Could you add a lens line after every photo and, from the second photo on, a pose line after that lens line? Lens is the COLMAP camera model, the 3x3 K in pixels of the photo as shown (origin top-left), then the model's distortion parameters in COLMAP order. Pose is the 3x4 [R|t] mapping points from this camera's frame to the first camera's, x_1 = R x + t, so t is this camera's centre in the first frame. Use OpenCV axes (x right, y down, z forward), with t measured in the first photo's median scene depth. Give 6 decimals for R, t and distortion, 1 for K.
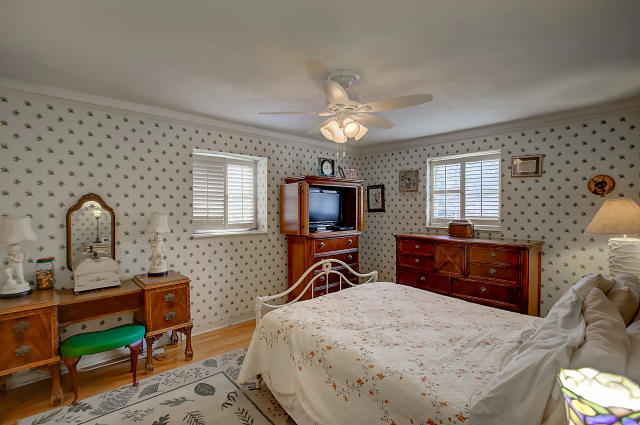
lens RADIAL K [[294.5, 0, 320.7], [0, 294.5, 211.5], [0, 0, 1]] dist [0.008495, 0.000323]
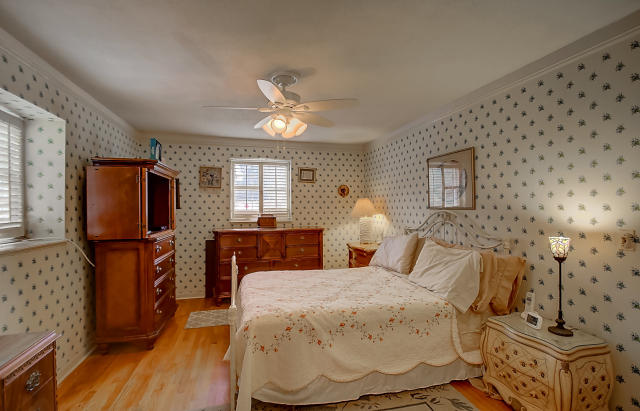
lens RADIAL K [[293.1, 0, 319.4], [0, 293.1, 207.3], [0, 0, 1]] dist [-0.019616, 0.000305]
pose [[0.459697, 0.000023, 0.888076, -0.482092], [0.019066, 0.999769, -0.009895, 0.017929], [-0.887871, 0.021481, 0.459591, 0.250449]]
